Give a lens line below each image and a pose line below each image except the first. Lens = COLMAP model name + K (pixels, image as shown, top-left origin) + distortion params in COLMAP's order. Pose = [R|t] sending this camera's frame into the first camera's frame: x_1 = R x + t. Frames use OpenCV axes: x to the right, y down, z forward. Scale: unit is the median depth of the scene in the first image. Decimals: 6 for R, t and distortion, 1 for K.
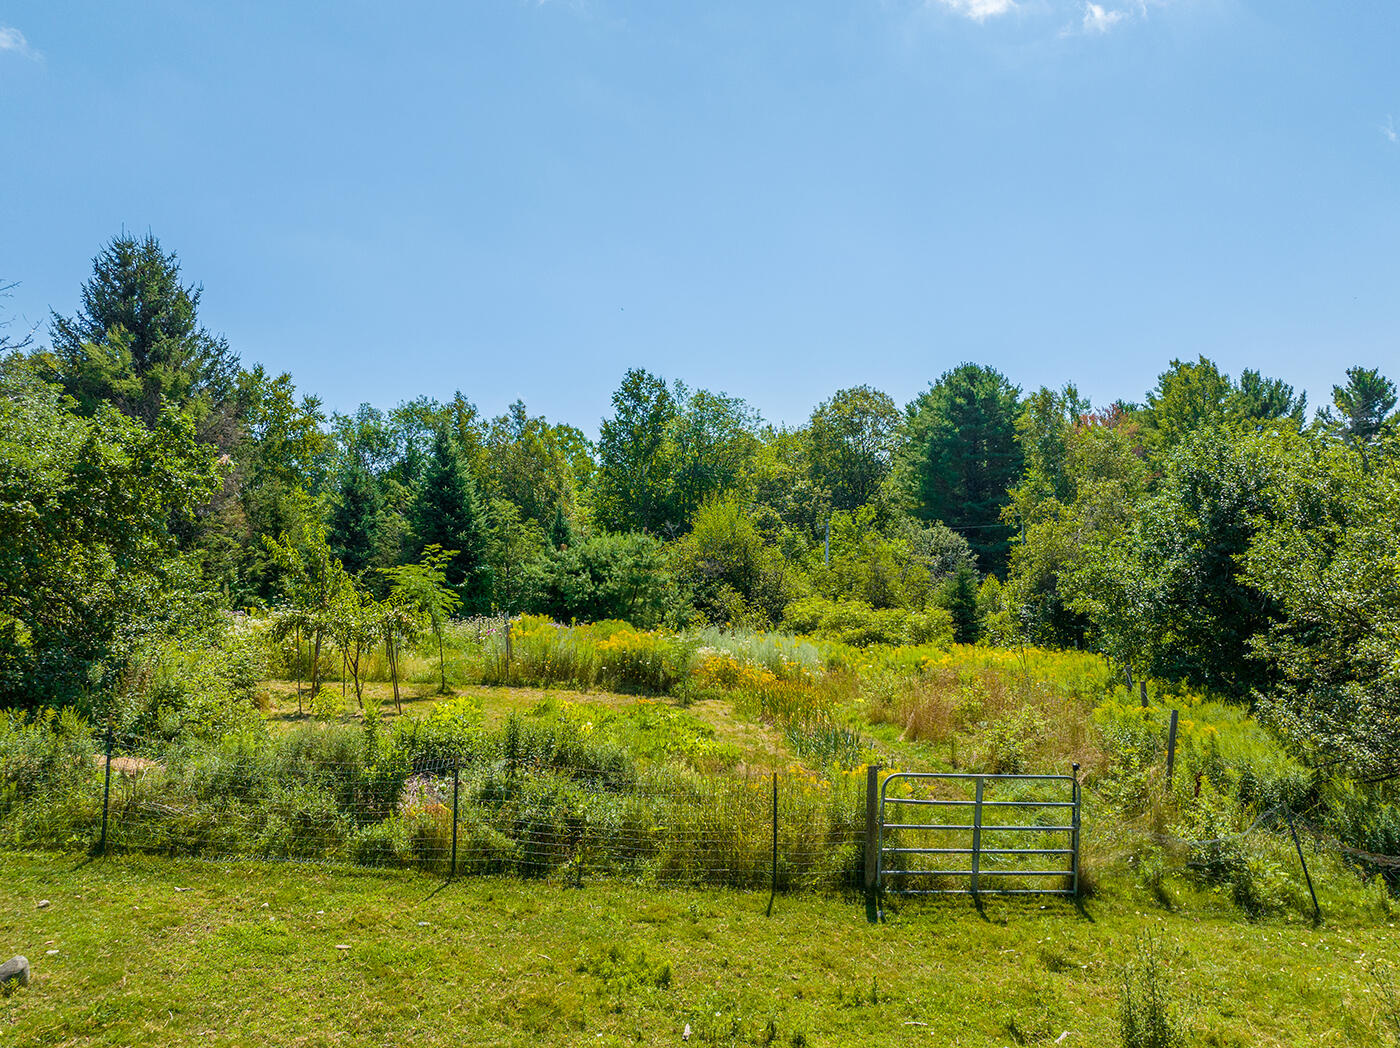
lens RADIAL K [[1008.4, 0, 698.1], [0, 1008.4, 519.6], [0, 0, 1]] dist [-0.035860, 0.030601]
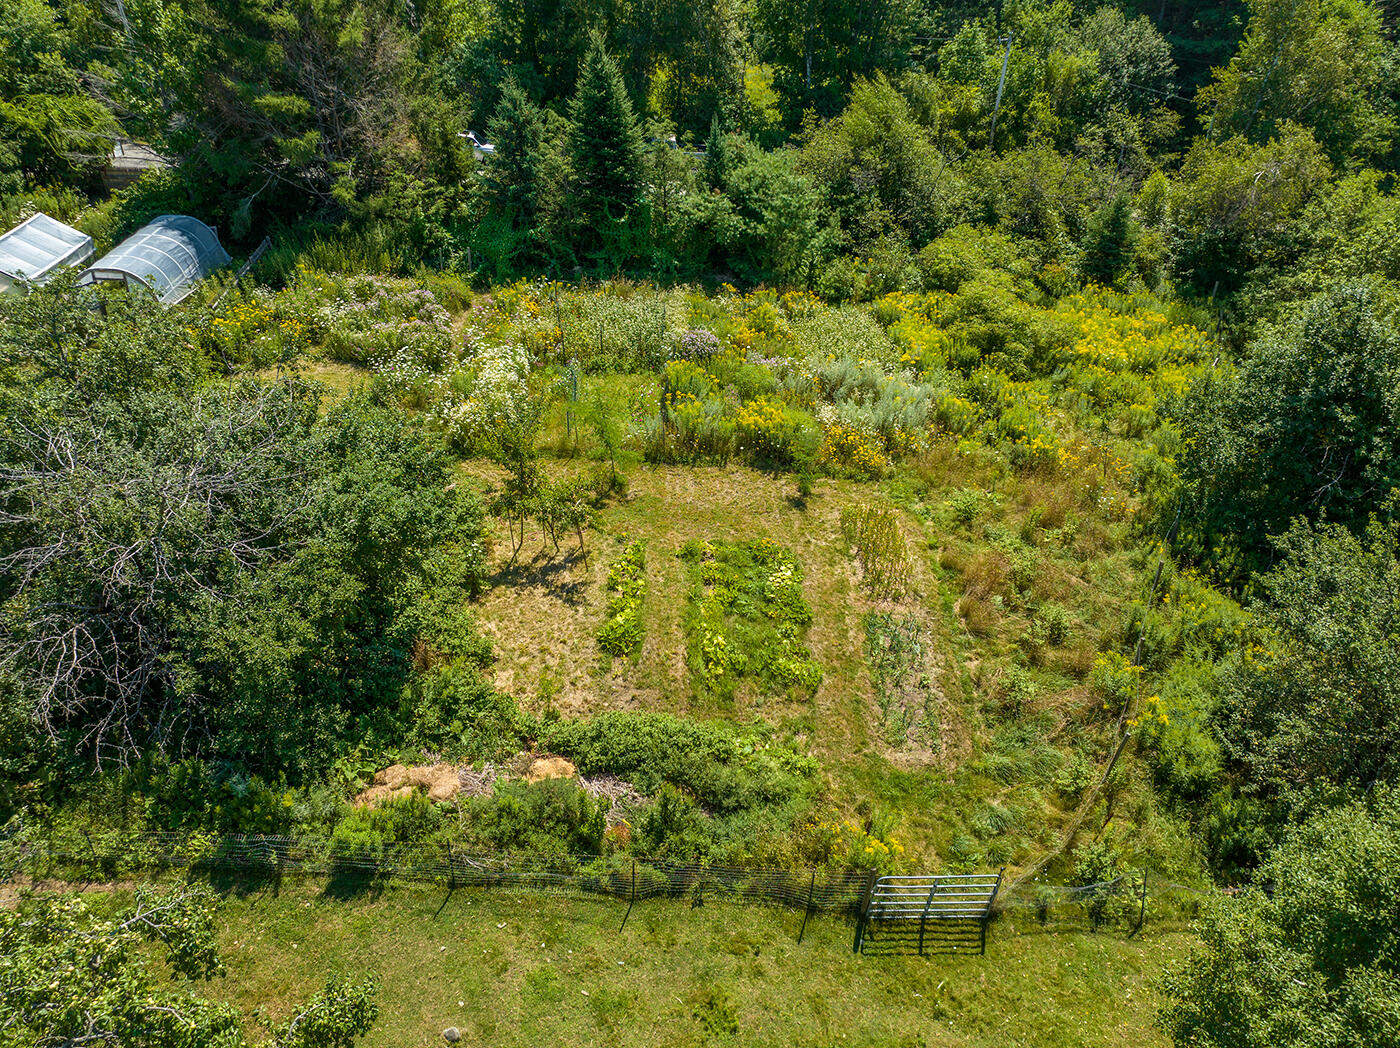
lens RADIAL K [[982.8, 0, 700.0], [0, 982.8, 524.0], [0, 0, 1]] dist [-0.031599, 0.024306]
pose [[0.987296, 0.099995, -0.123479, 0.031234], [-0.003346, 0.790045, 0.613039, -1.213738], [0.158855, -0.604838, 0.780343, 0.018524]]
